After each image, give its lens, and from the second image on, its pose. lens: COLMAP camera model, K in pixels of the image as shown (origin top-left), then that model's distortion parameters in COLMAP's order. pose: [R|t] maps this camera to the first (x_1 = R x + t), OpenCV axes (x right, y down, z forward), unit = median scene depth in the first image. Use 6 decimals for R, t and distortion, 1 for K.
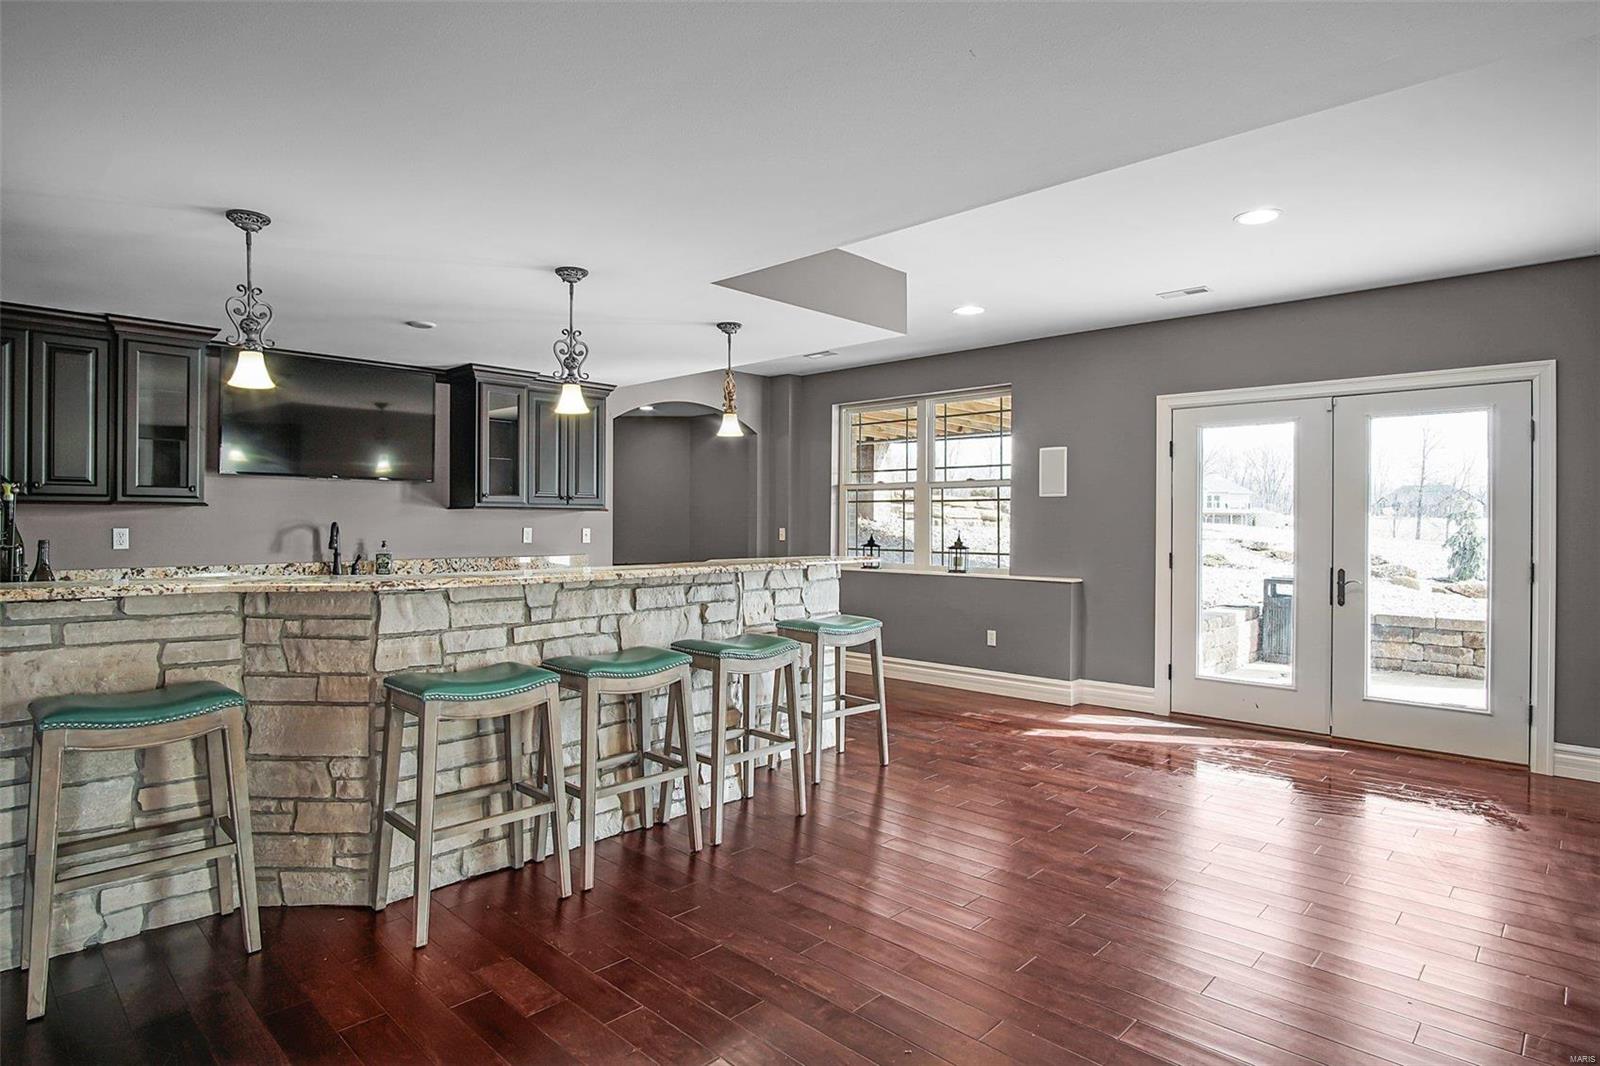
lens RADIAL K [[867.5, 0, 795.5], [0, 867.5, 528.7], [0, 0, 1]] dist [-0.031011, 0.002318]
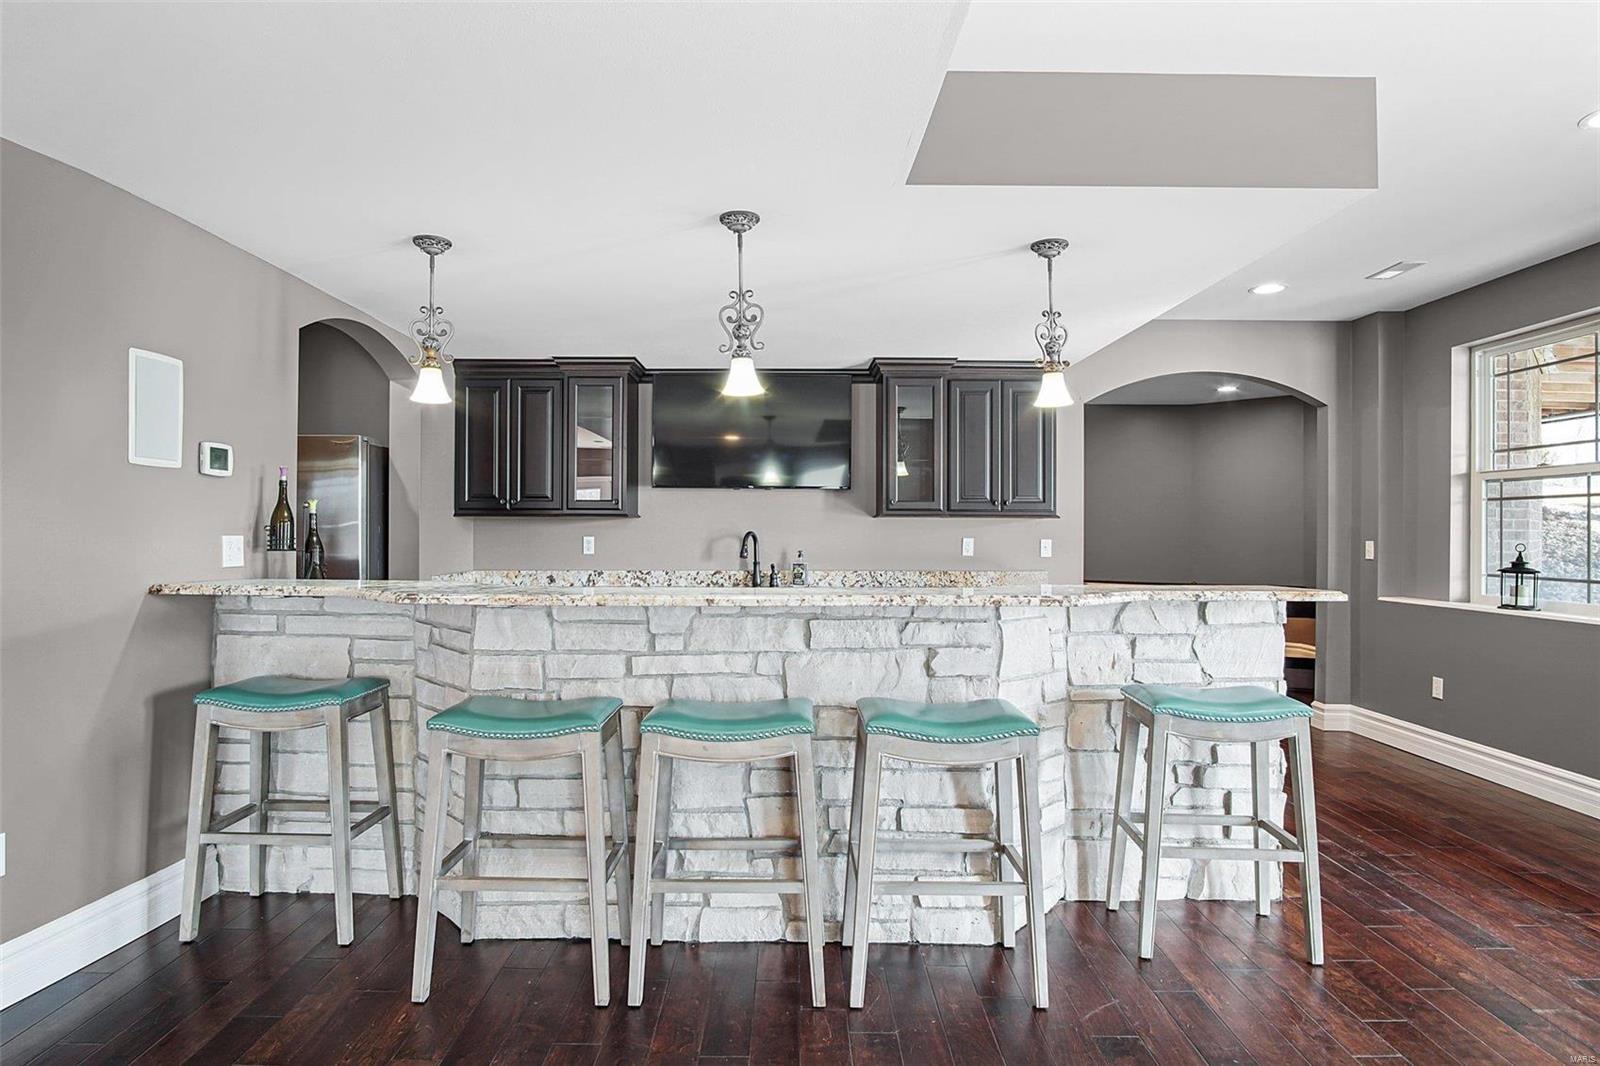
lens RADIAL K [[867.5, 0, 799.0], [0, 867.5, 529.5], [0, 0, 1]] dist [-0.031011, 0.002318]
pose [[0.688192, -0.002278, -0.725525, 0.359407], [-0.006391, 0.999937, -0.009202, -0.001522], [0.725501, 0.010969, 0.688134, 0.490757]]
